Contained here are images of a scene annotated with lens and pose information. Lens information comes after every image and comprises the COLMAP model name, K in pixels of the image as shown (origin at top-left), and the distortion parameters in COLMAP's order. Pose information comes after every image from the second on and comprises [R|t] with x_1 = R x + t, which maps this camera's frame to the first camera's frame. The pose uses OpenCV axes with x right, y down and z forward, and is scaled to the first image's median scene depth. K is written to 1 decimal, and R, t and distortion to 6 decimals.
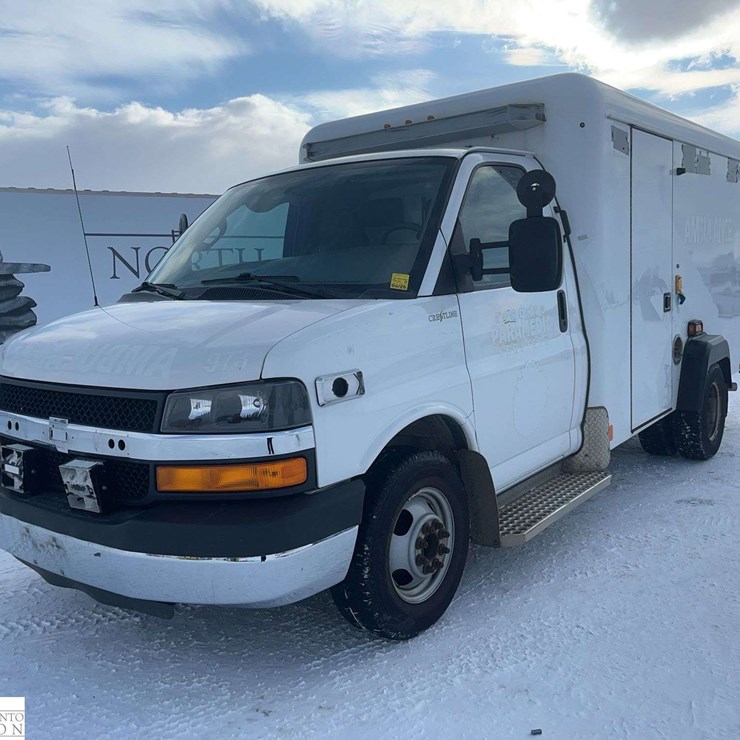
lens RADIAL K [[742.4, 0, 362.8], [0, 742.4, 358.5], [0, 0, 1]] dist [0.034524, 0.000000]
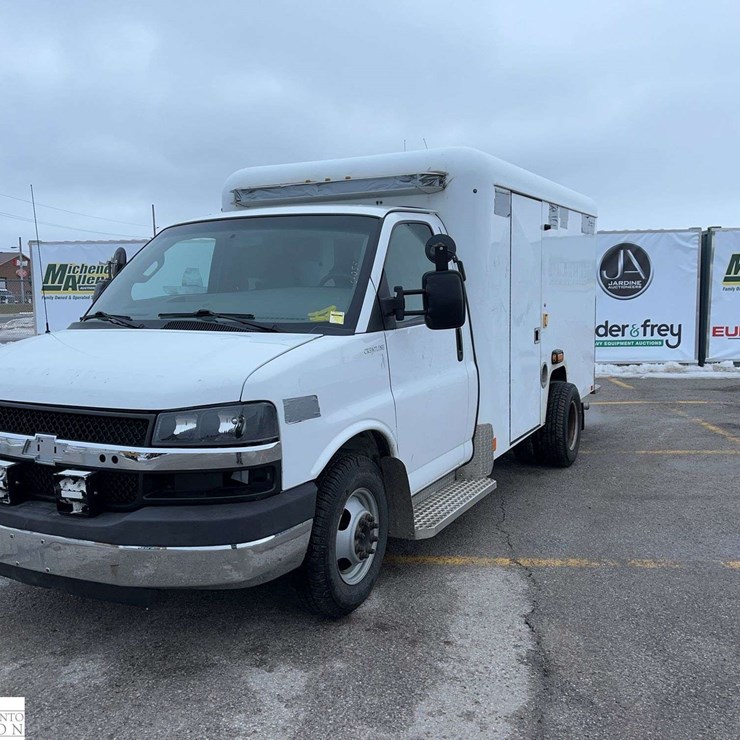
lens RADIAL K [[742.4, 0, 365.7], [0, 742.4, 366.2], [0, 0, 1]] dist [0.034524, 0.000000]
pose [[0.983508, 0.009169, 0.180634, -0.122266], [-0.006494, 0.999860, -0.015396, -0.009964], [-0.180750, 0.013969, 0.983430, -0.193989]]
